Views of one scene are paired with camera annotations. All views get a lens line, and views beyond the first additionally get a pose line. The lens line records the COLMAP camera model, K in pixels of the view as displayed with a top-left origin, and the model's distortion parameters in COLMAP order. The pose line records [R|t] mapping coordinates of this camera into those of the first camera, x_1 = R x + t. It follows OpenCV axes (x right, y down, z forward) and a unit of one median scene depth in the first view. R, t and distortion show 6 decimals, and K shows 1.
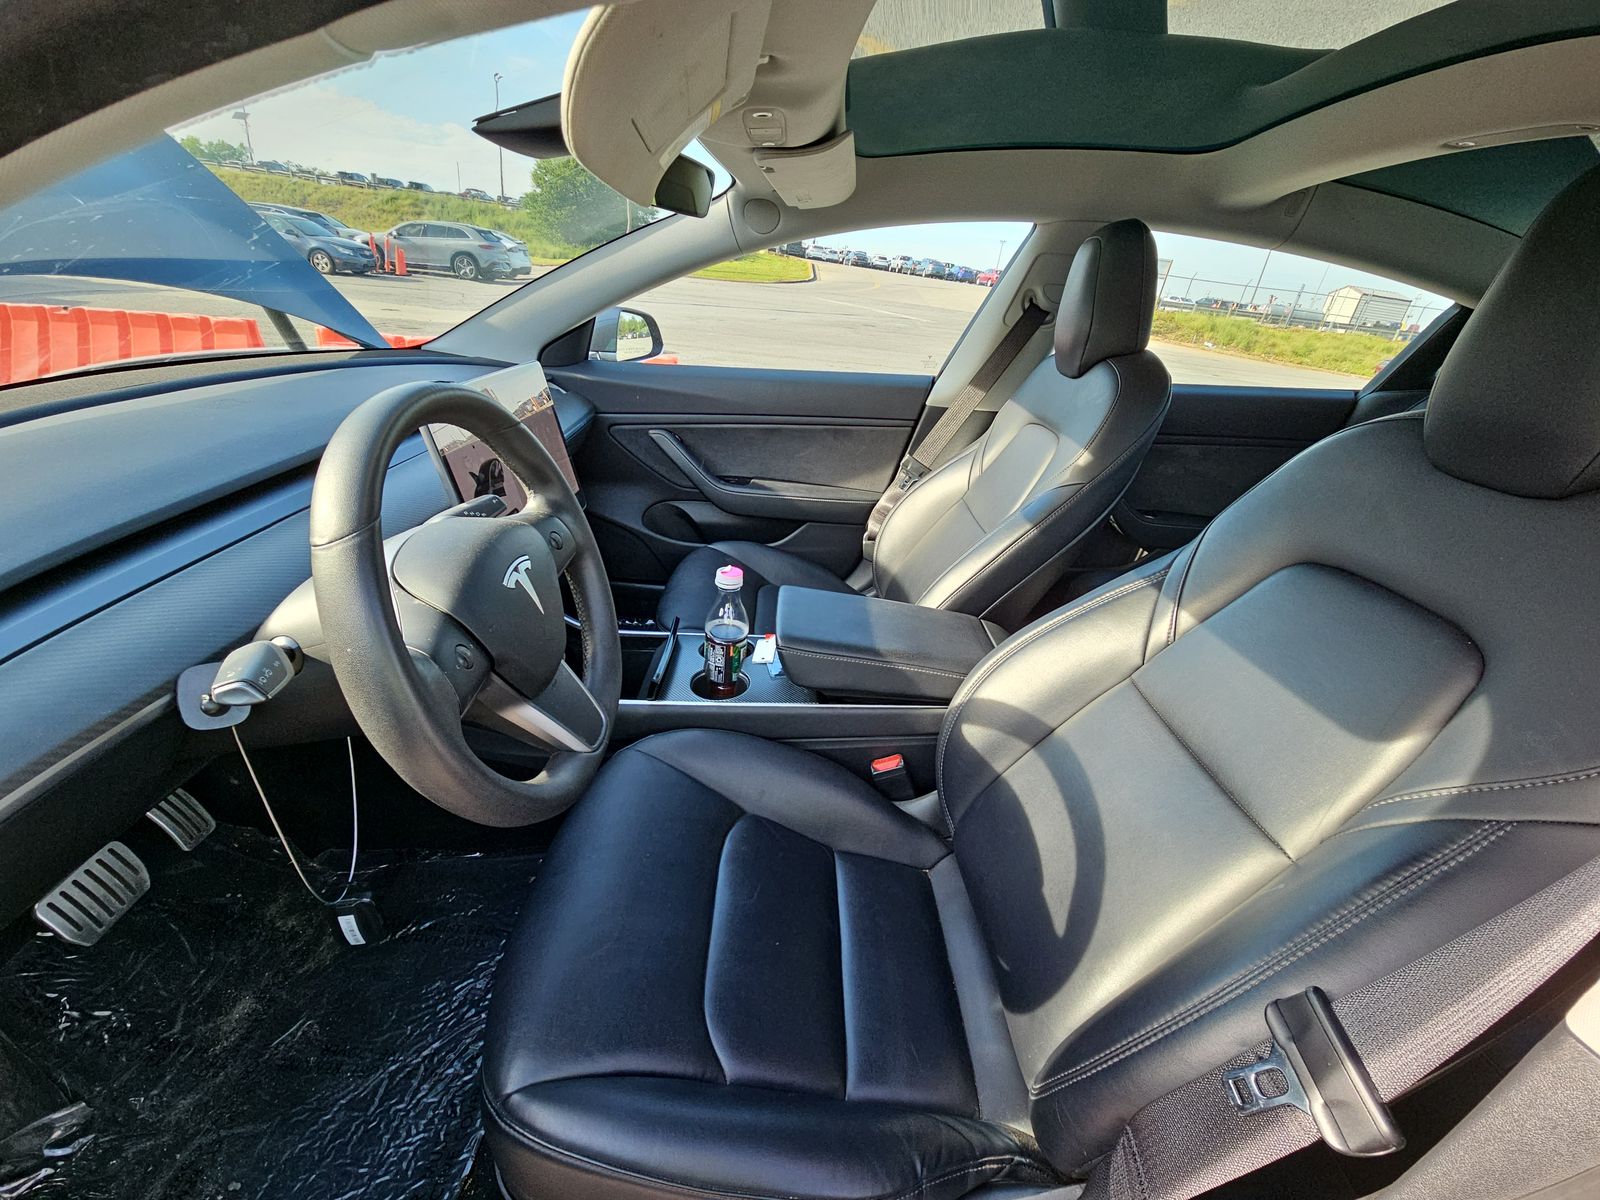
lens RADIAL K [[642.1, 0, 794.2], [0, 642.1, 601.5], [0, 0, 1]] dist [0.007624, -0.005179]
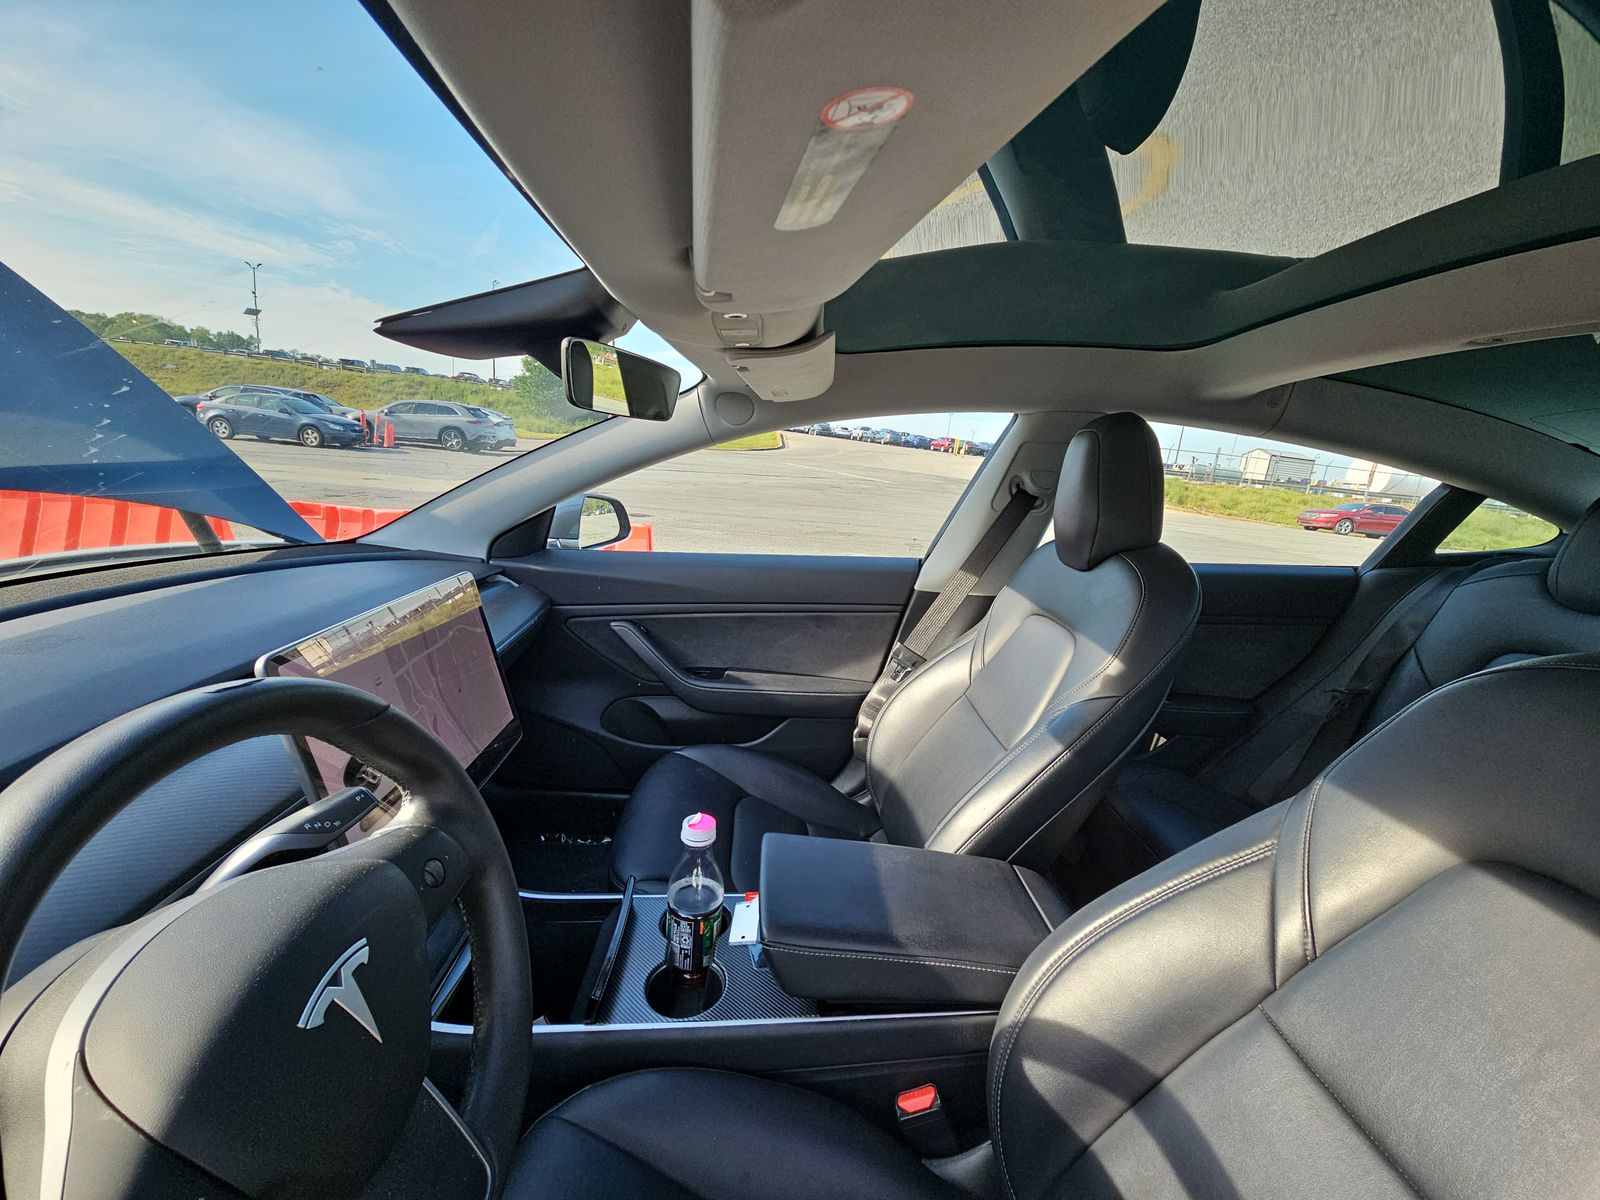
lens RADIAL K [[643.5, 0, 802.7], [0, 643.5, 610.8], [0, 0, 1]] dist [0.000708, 0.000195]
pose [[0.998272, -0.022618, 0.054242, -0.008309], [0.033671, 0.976586, -0.212474, -0.103114], [-0.048166, 0.213933, 0.975660, 0.133715]]
